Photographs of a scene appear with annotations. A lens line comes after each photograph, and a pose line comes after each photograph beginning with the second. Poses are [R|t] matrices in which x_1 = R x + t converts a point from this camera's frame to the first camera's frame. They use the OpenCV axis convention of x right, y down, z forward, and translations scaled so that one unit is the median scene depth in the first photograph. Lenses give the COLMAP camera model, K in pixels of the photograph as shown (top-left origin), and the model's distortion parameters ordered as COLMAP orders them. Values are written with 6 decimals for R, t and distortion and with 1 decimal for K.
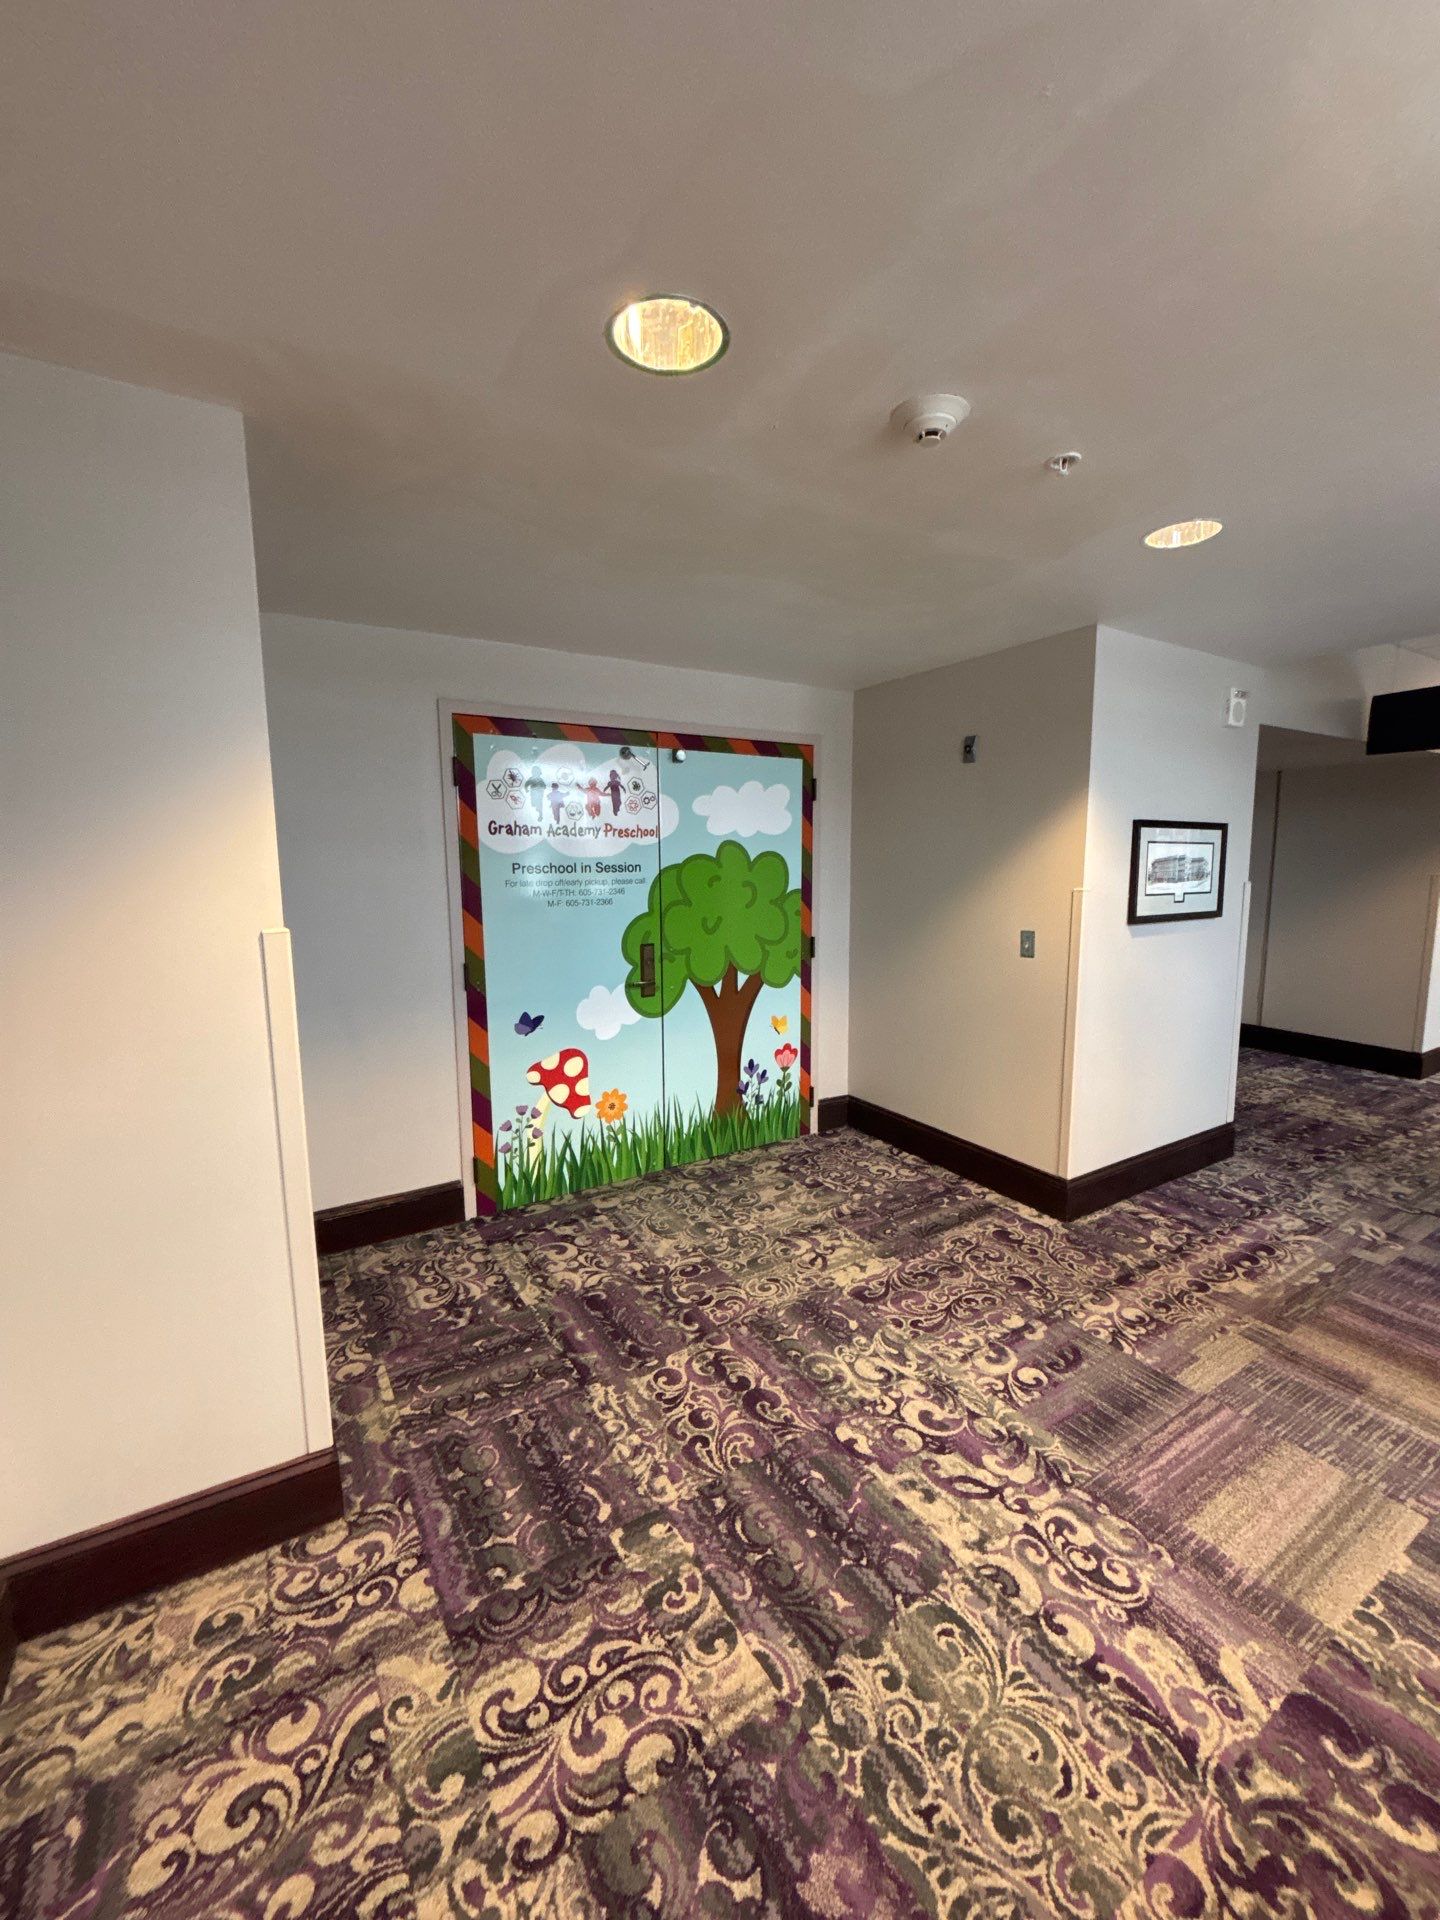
lens RADIAL K [[777.6, 0, 724.2], [0, 777.6, 964.5], [0, 0, 1]] dist [0.002769, 0.000578]
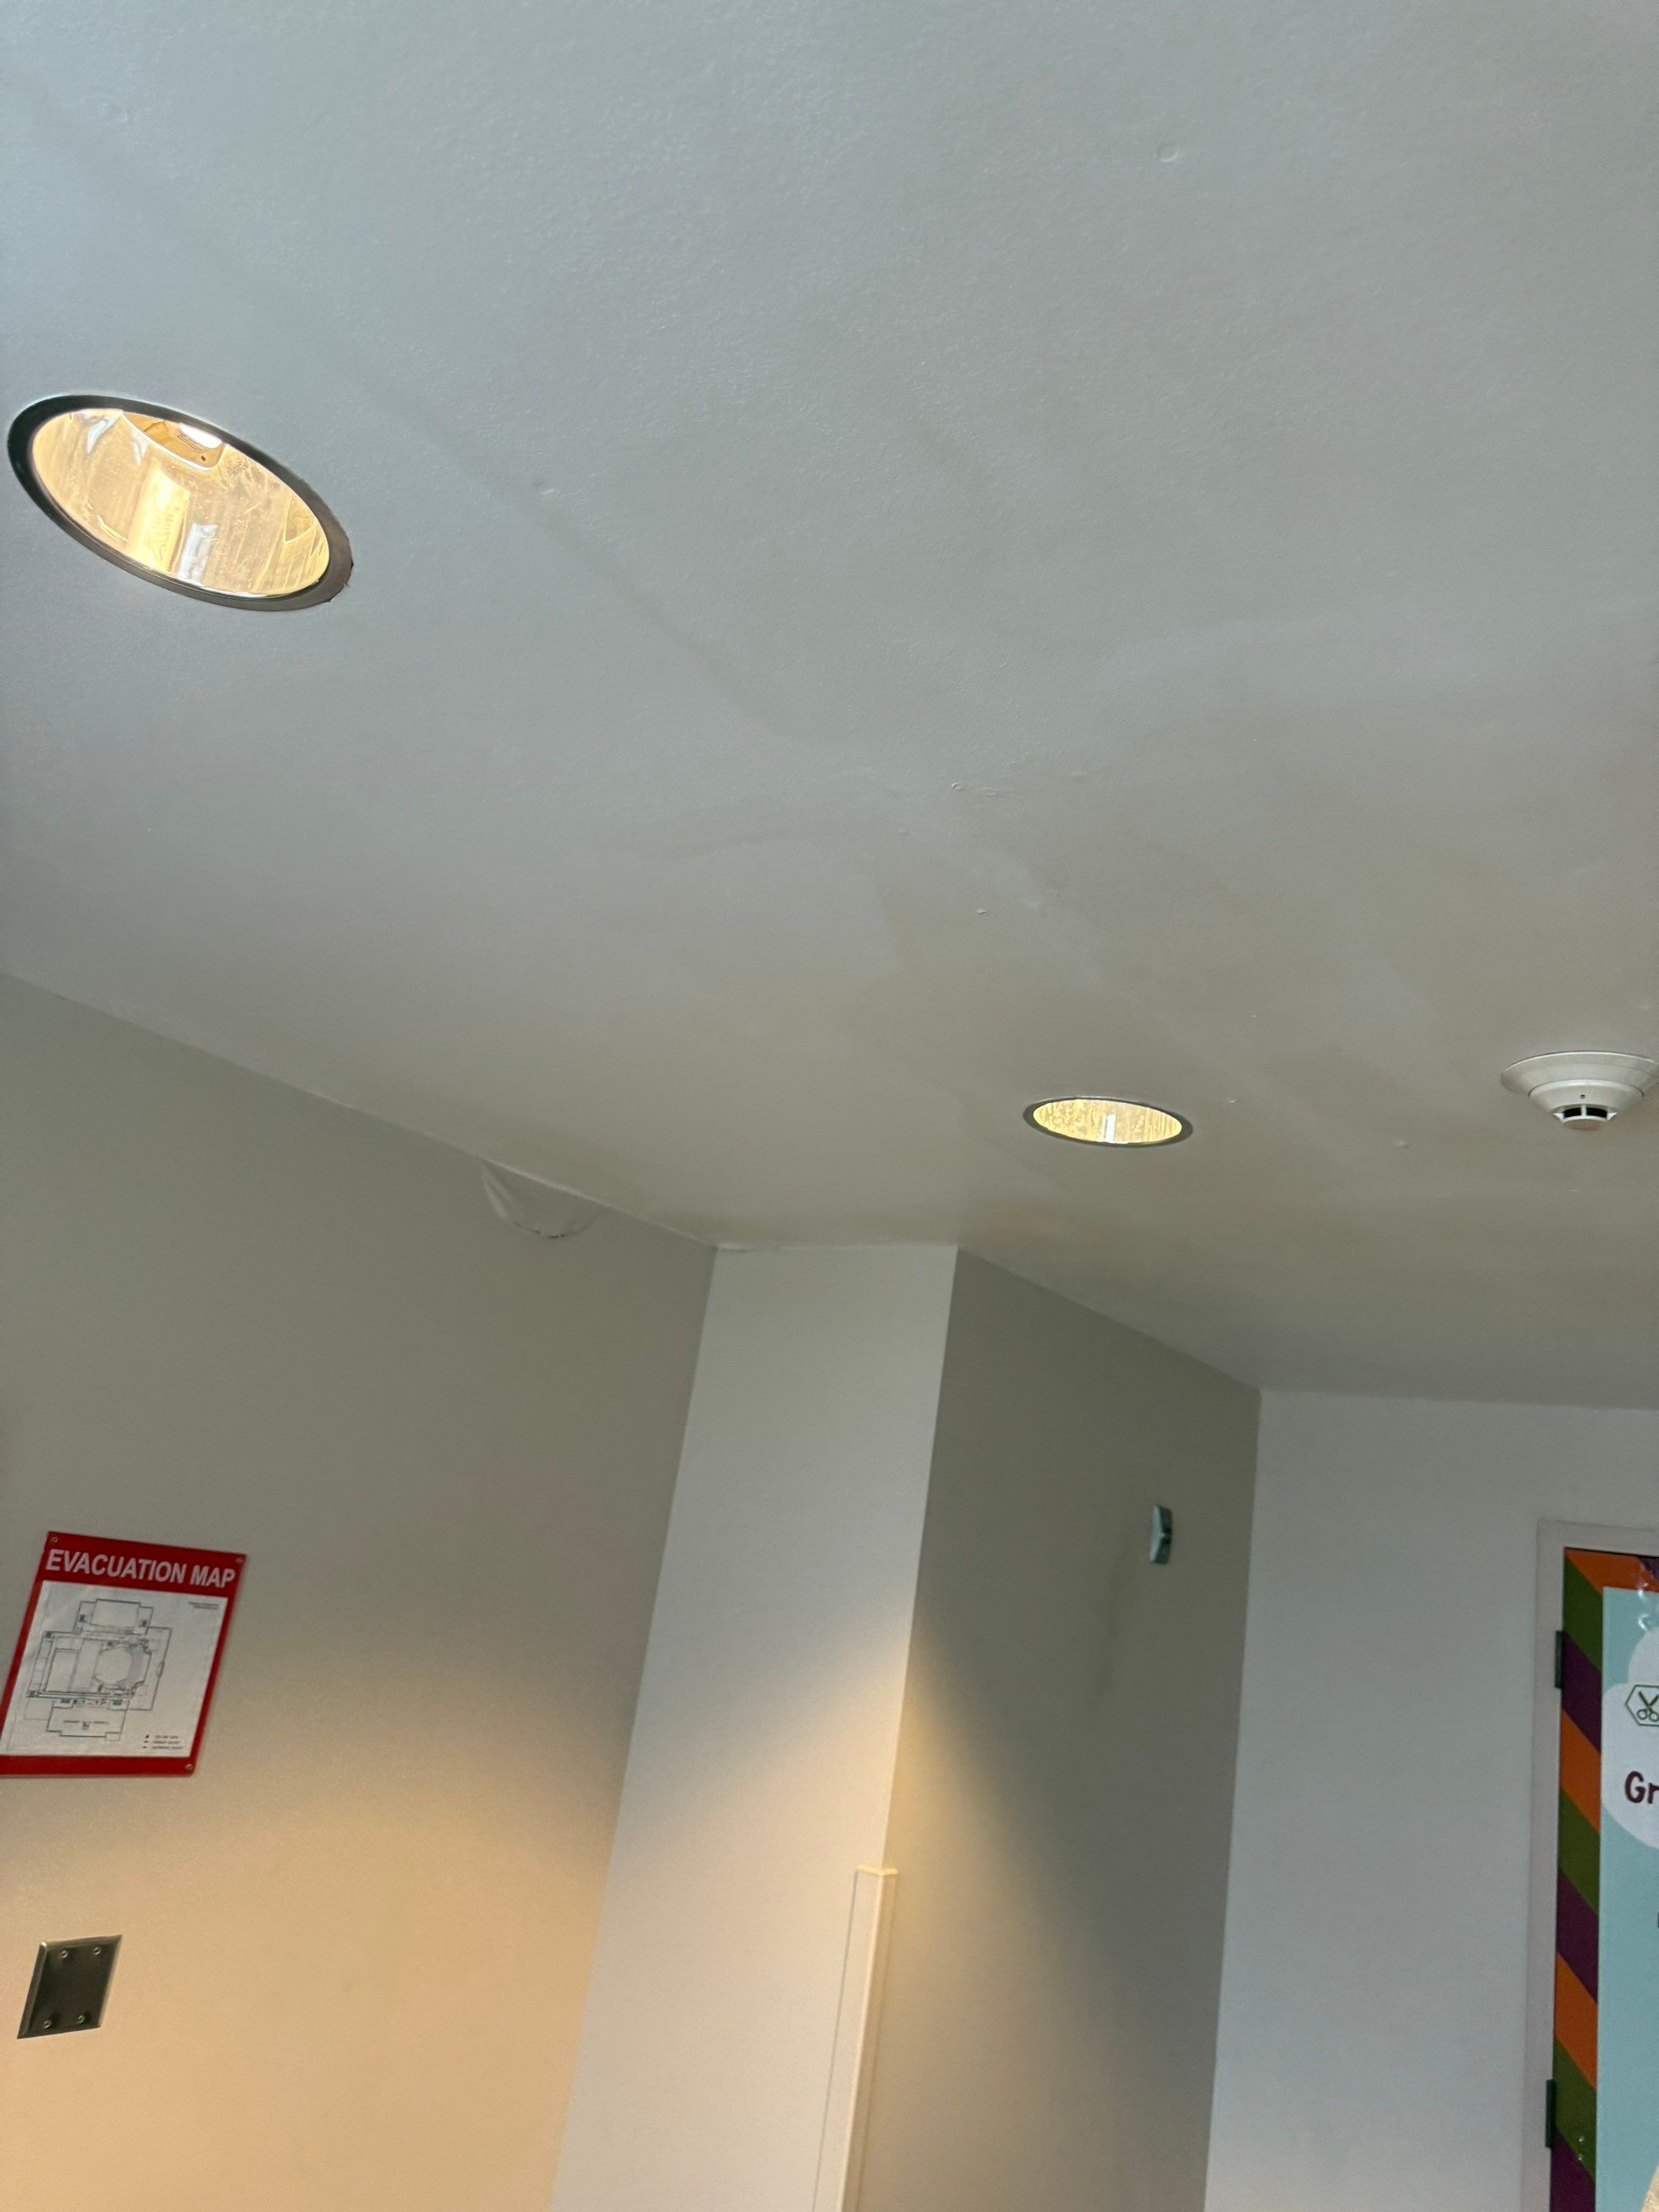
lens RADIAL K [[1654.6, 0, 769.1], [0, 1654.6, 1106.9], [0, 0, 1]] dist [-0.008645, -0.003866]
pose [[0.365811, -0.190630, -0.910957, 0.748378], [-0.274493, 0.913160, -0.301319, -0.160856], [0.889289, 0.360277, 0.281718, 0.152752]]
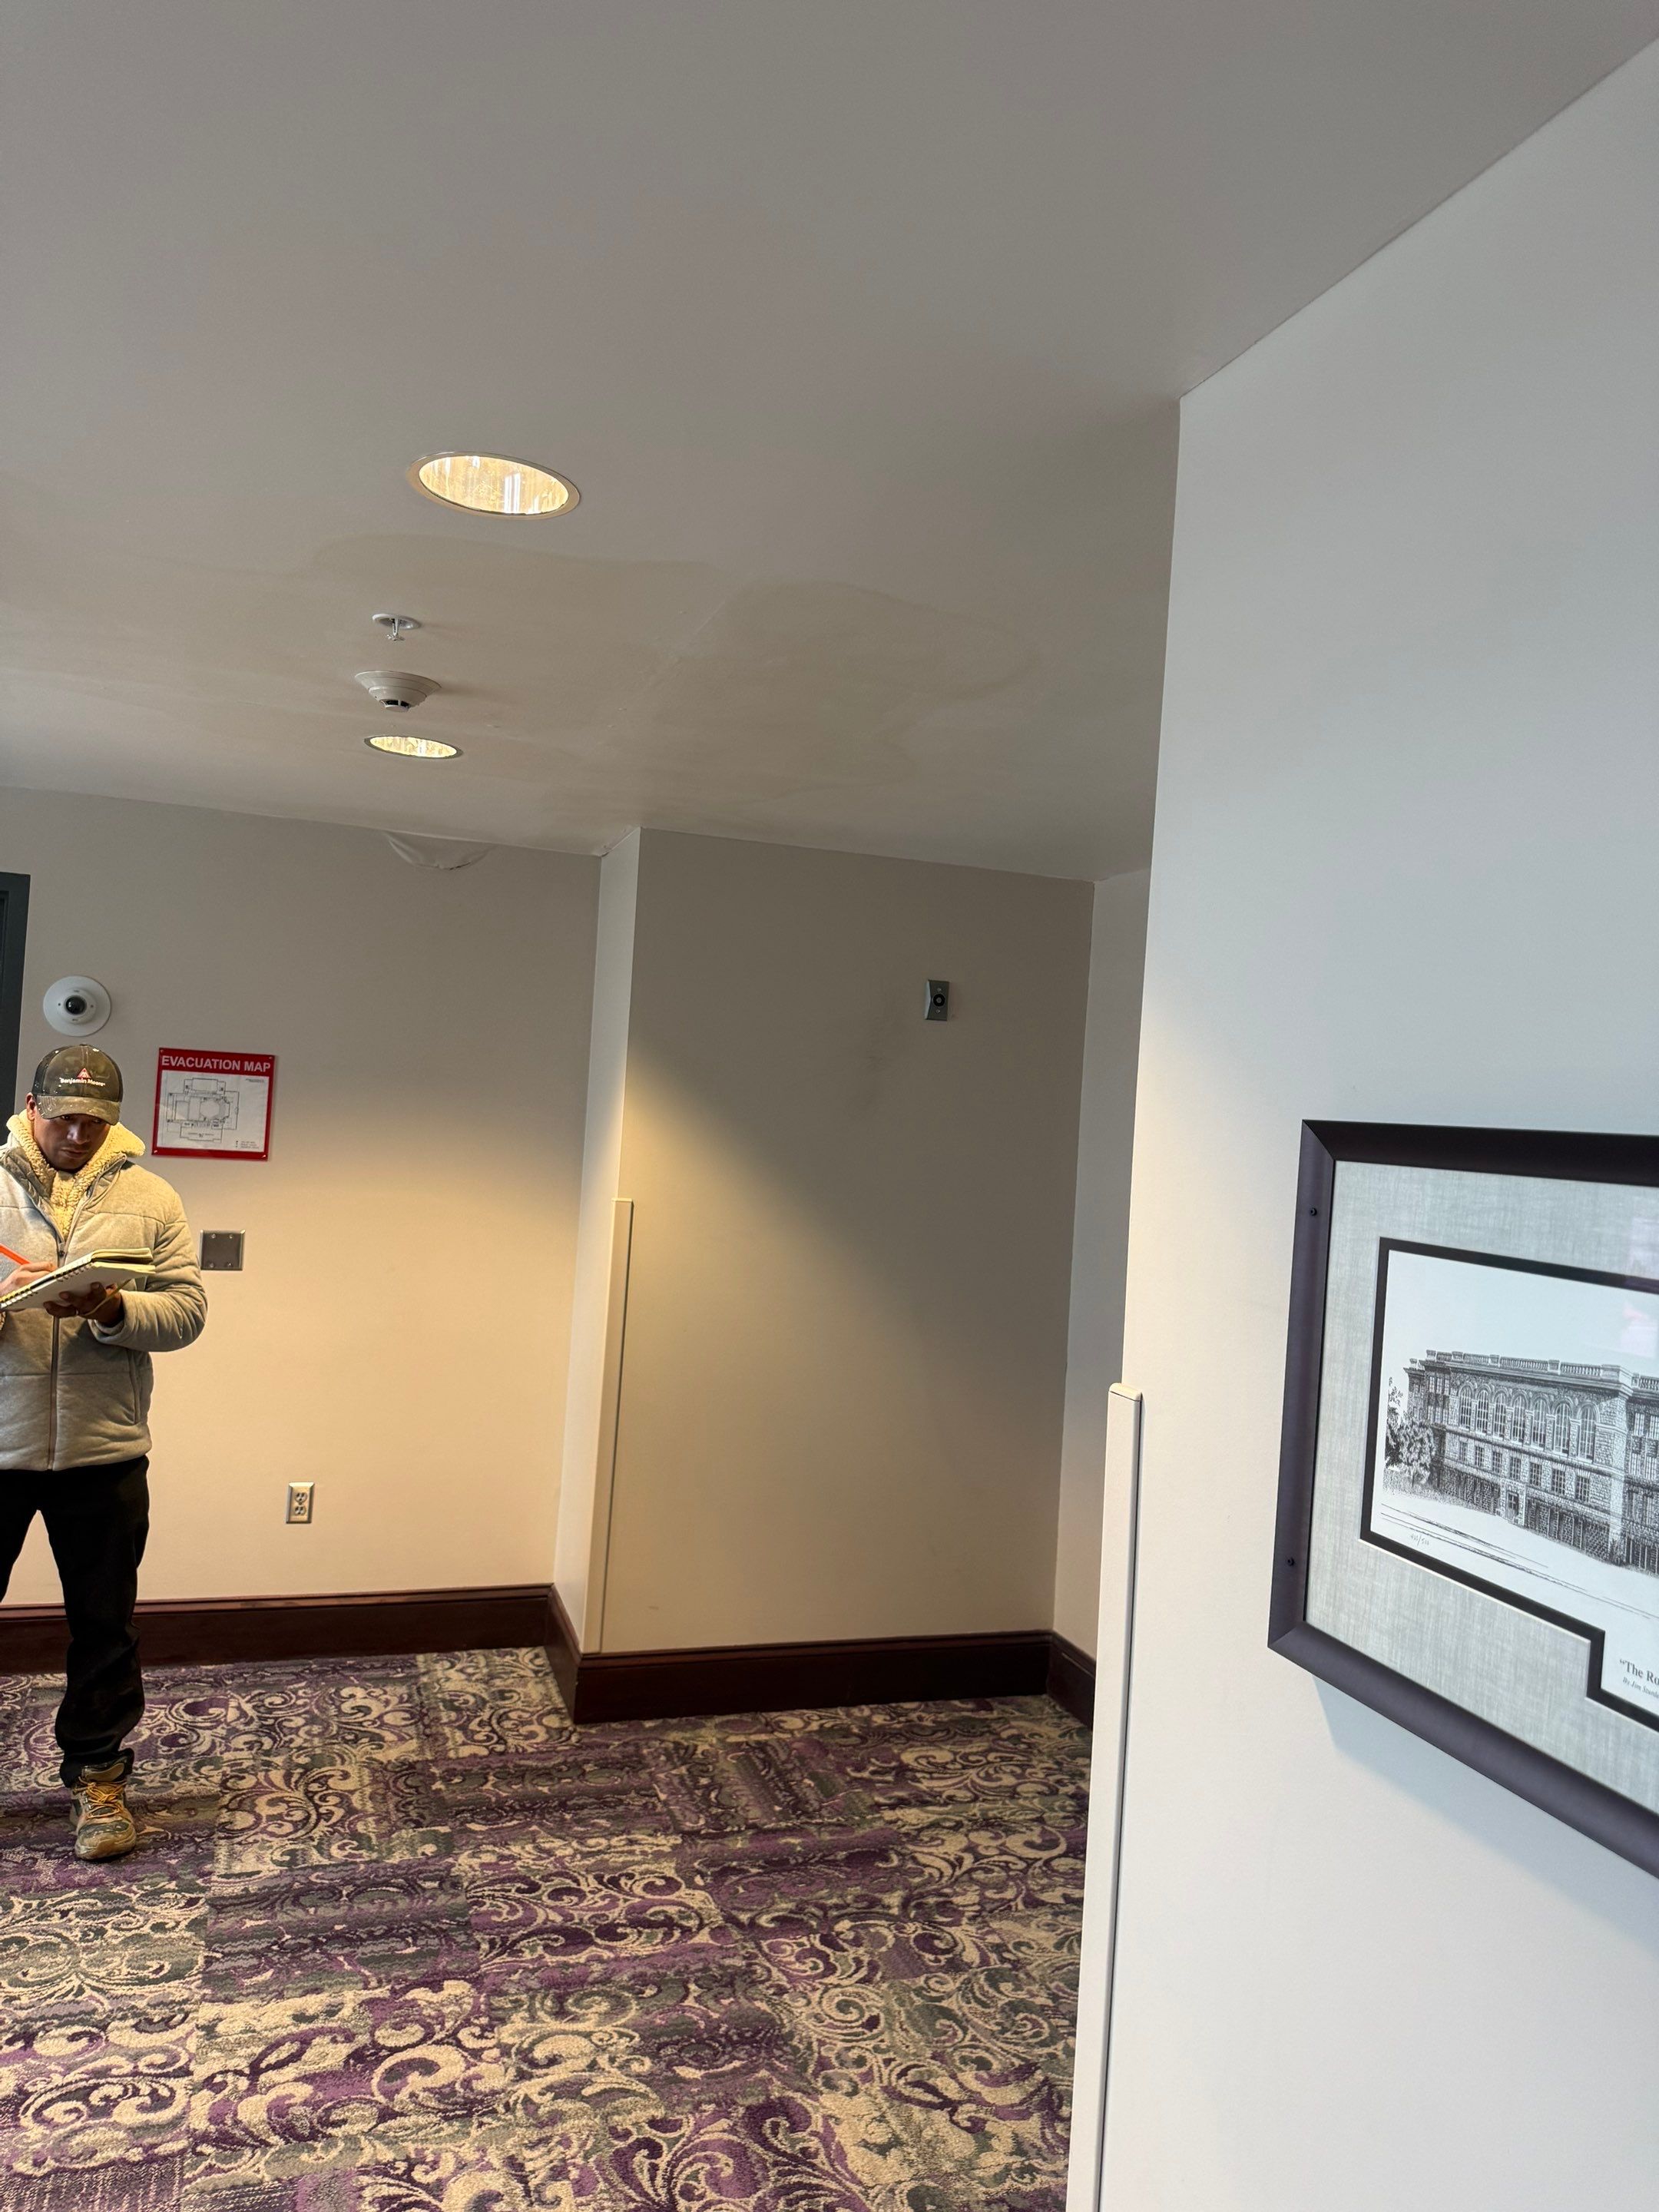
lens RADIAL K [[1562.0, 0, 836.7], [0, 1562.0, 1096.3], [0, 0, 1]] dist [-0.009490, -0.004241]
pose [[-0.221923, -0.020266, -0.974854, 1.413427], [-0.194204, 0.980672, 0.023824, -0.265763], [0.955529, 0.194607, -0.221570, 1.450349]]
